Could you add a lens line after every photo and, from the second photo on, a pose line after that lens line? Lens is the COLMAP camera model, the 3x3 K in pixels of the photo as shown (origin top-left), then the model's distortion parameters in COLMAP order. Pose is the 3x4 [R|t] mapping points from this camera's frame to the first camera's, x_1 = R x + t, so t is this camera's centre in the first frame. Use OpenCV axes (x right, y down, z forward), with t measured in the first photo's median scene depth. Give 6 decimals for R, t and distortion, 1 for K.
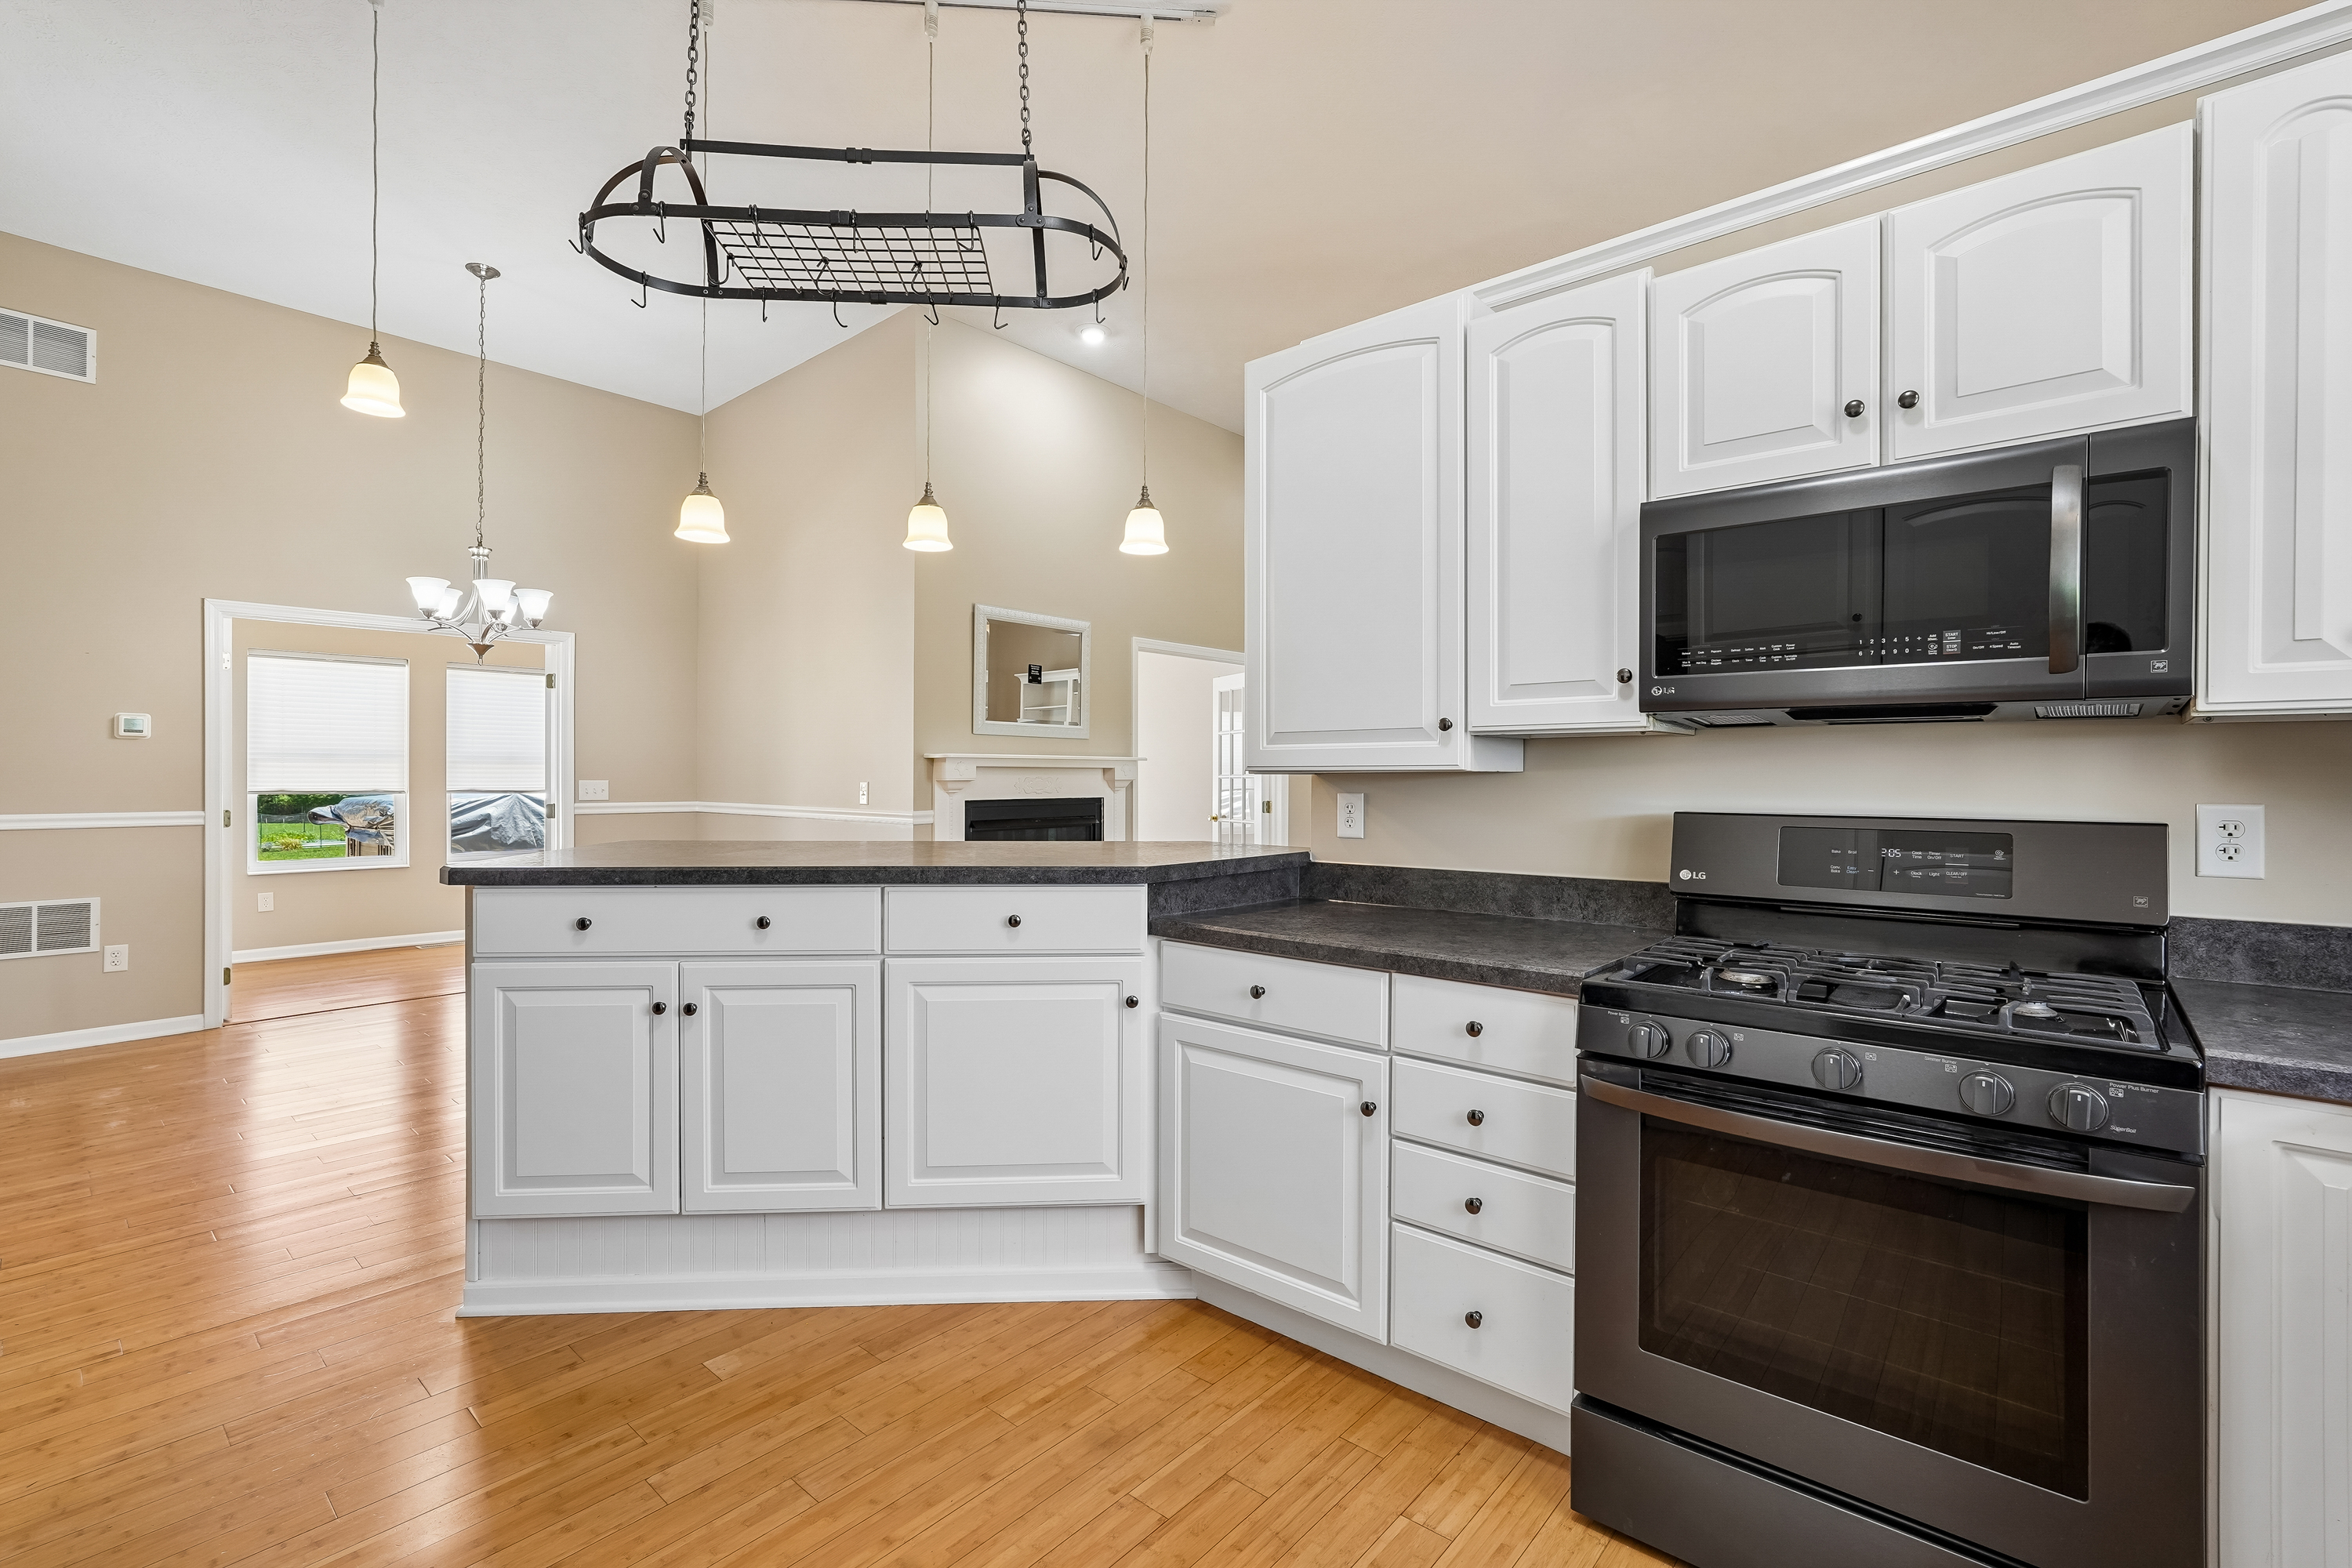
lens RADIAL K [[1035.6, 0, 1177.5], [0, 1035.6, 783.0], [0, 0, 1]] dist [-0.015493, 0.005875]
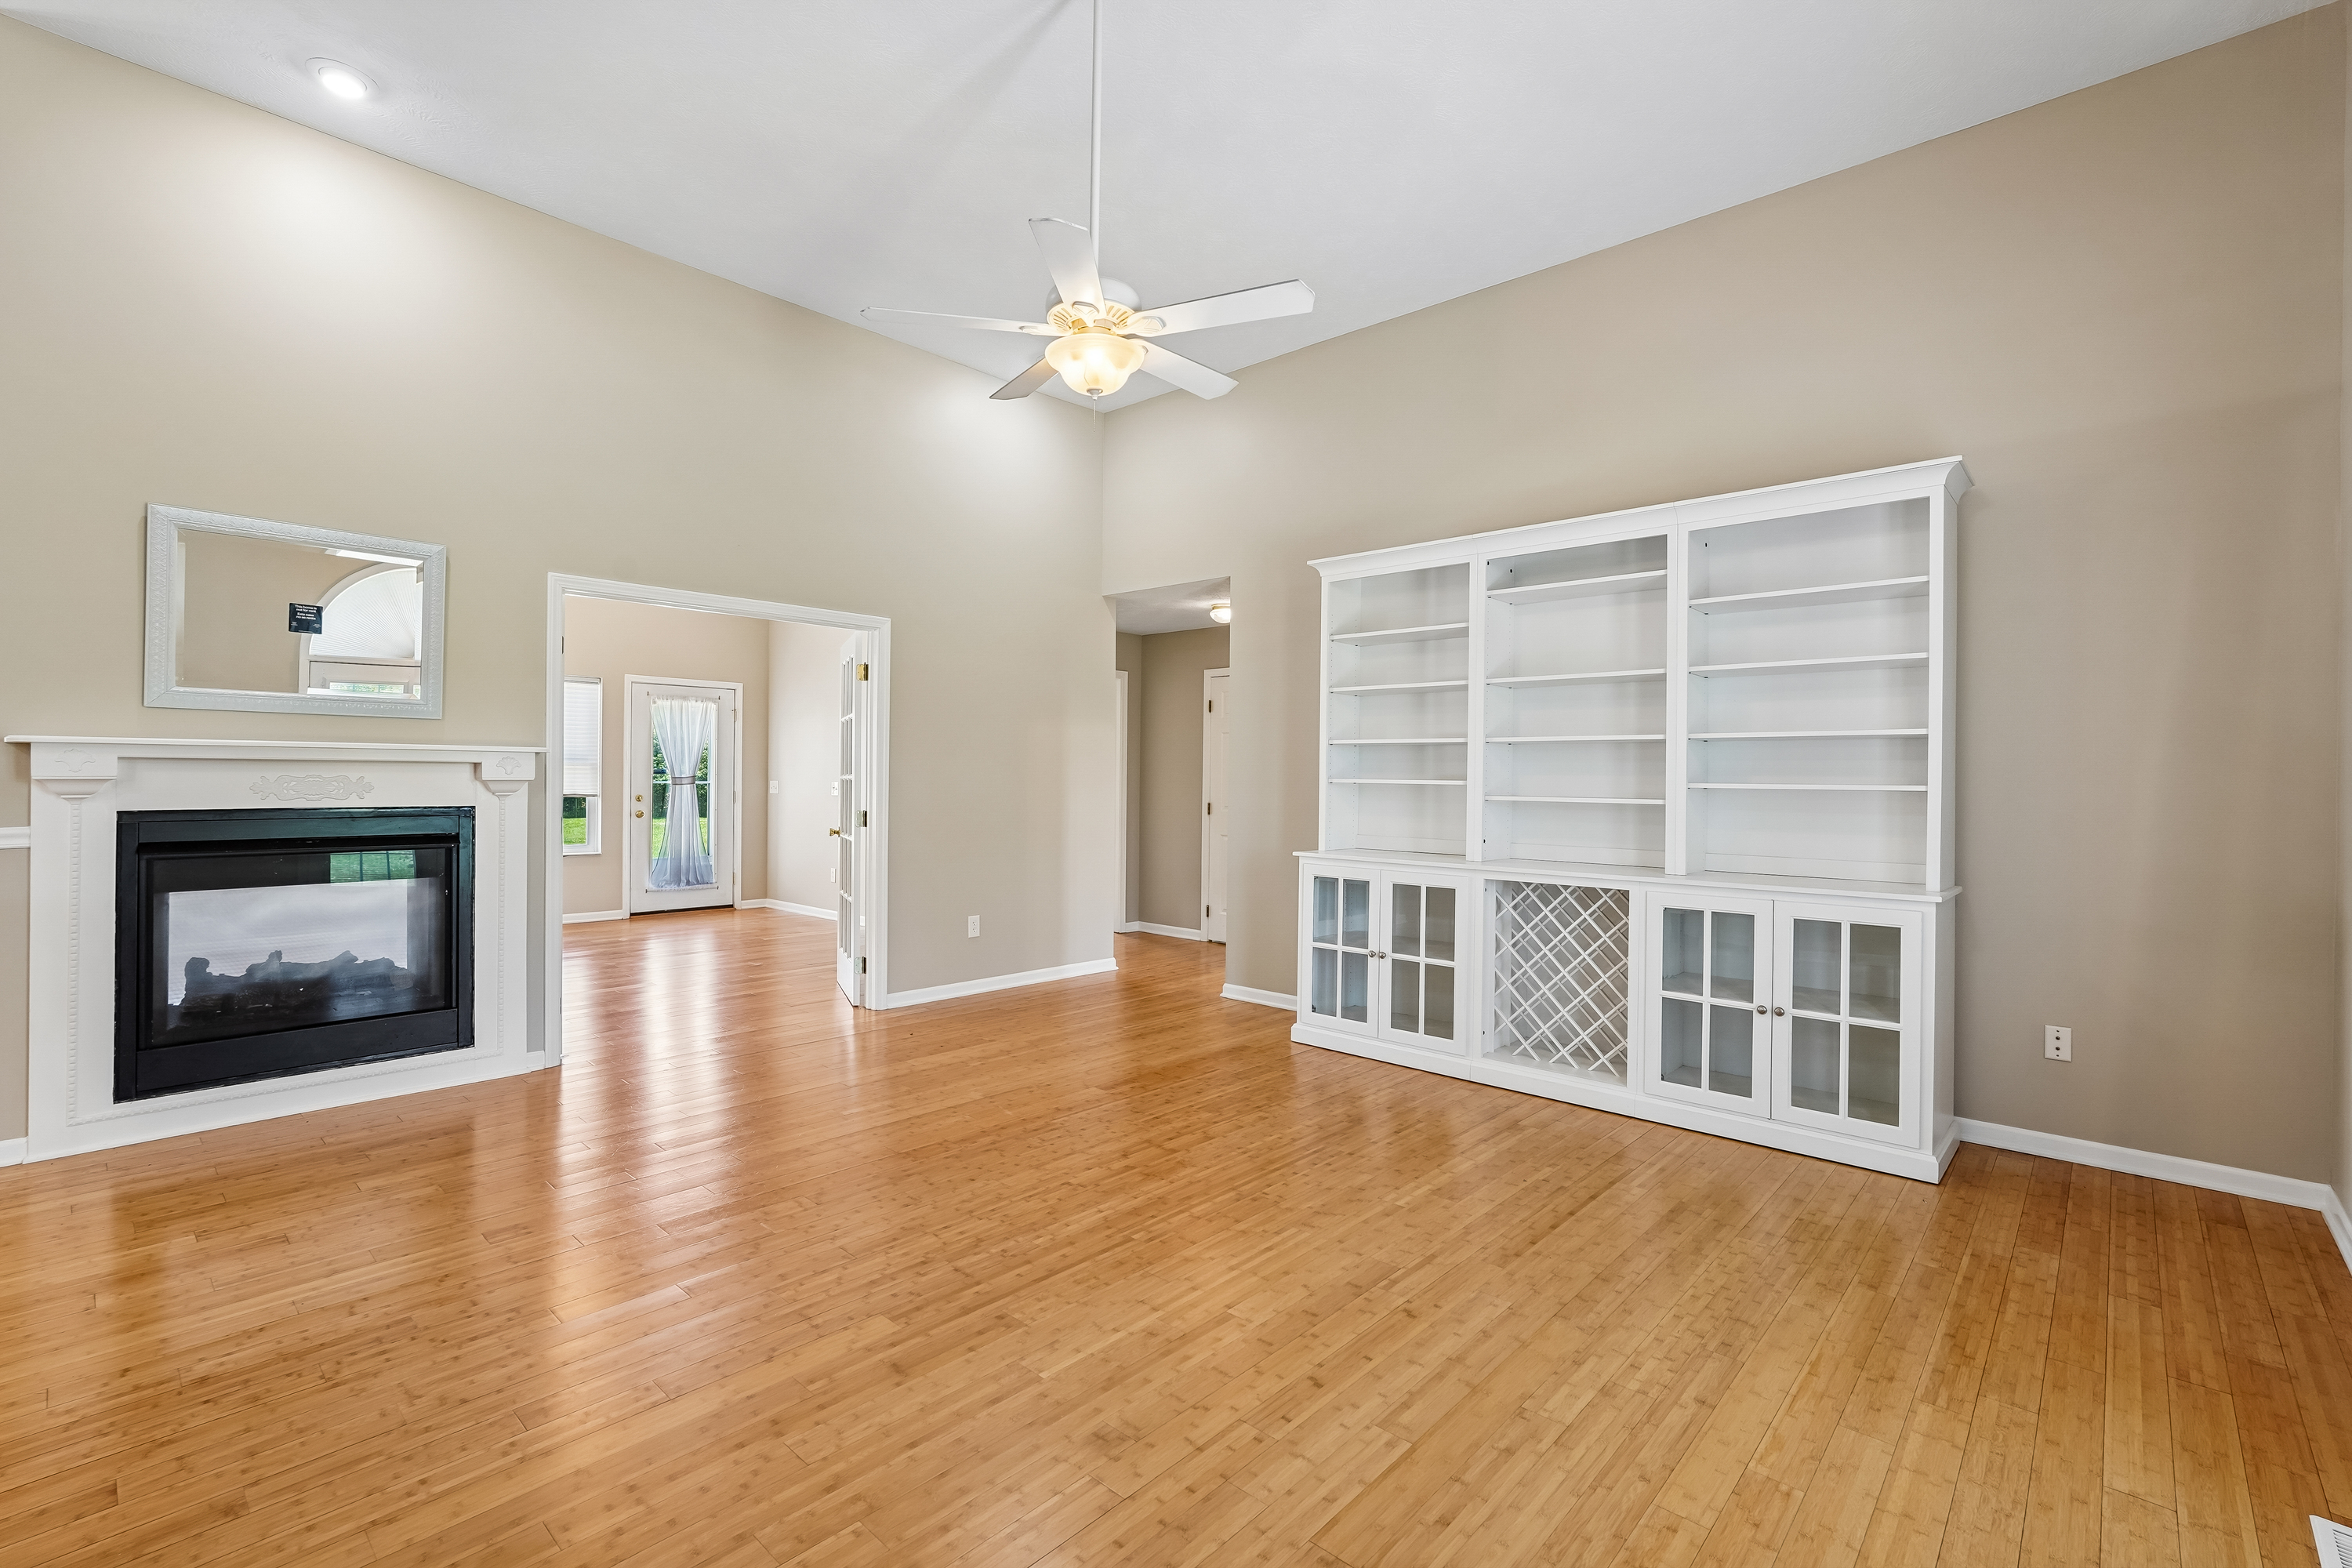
lens RADIAL K [[1035.6, 0, 1176.0], [0, 1035.6, 786.6], [0, 0, 1]] dist [-0.015493, 0.005875]
pose [[0.999579, 0.006512, -0.028271, 1.065987], [-0.006472, 0.999978, 0.001523, -0.007746], [0.028281, -0.001339, 0.999599, 0.895902]]
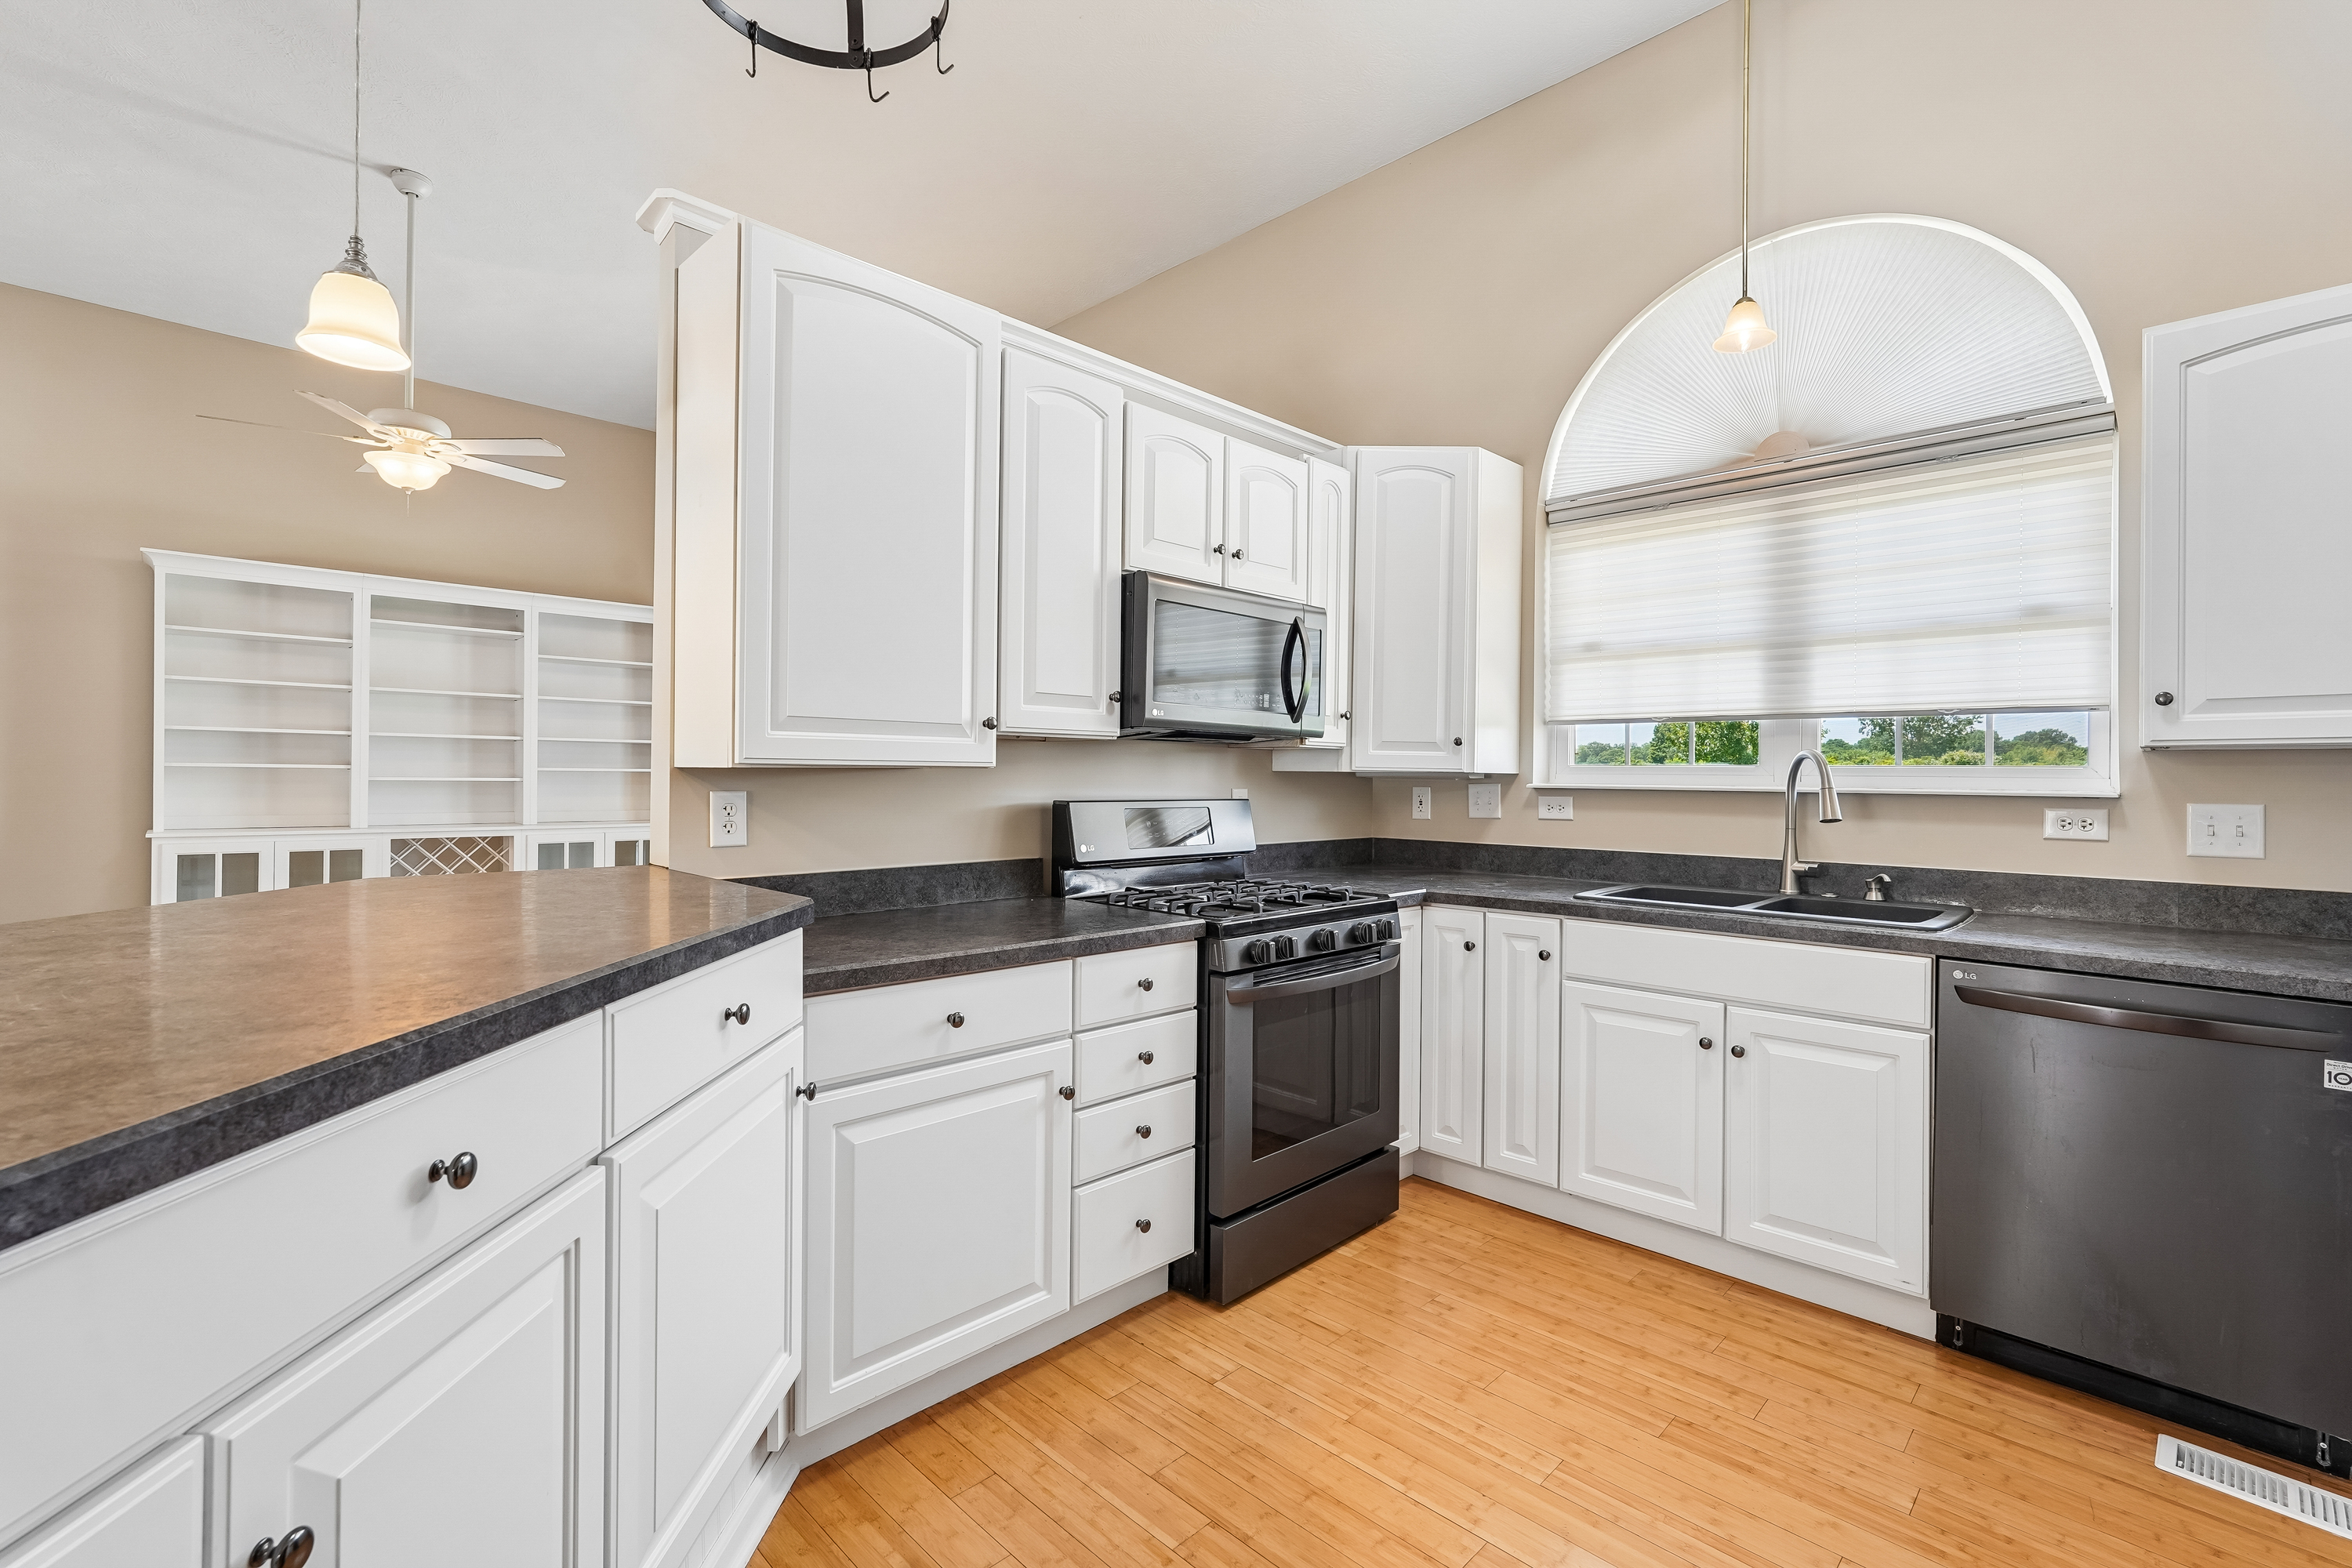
lens RADIAL K [[1035.6, 0, 1175.7], [0, 1035.6, 783.2], [0, 0, 1]] dist [-0.015493, 0.005875]
pose [[0.067988, -0.007630, 0.997657, -0.748169], [-0.004951, 0.999956, 0.007985, -0.005248], [-0.997674, -0.005482, 0.067947, 0.726485]]
